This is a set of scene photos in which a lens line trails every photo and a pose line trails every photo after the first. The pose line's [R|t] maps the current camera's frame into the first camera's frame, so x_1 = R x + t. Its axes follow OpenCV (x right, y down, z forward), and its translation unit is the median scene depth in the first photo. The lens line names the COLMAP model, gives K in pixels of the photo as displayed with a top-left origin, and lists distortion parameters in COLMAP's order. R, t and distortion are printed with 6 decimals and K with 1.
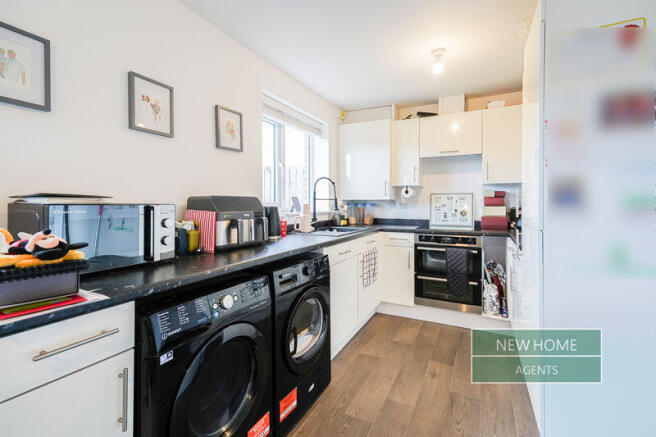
lens RADIAL K [[303.5, 0, 327.9], [0, 303.5, 206.0], [0, 0, 1]] dist [0.030318, -0.000202]
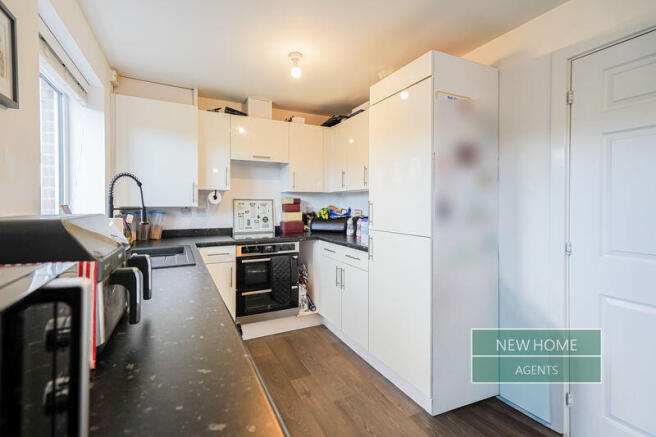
lens RADIAL K [[303.5, 0, 327.9], [0, 303.5, 206.0], [0, 0, 1]] dist [0.030318, -0.000202]
pose [[0.593349, -0.007408, 0.804911, -0.246489], [0.005912, 0.999971, 0.004846, -0.024813], [-0.804924, 0.001883, 0.593375, 0.245489]]
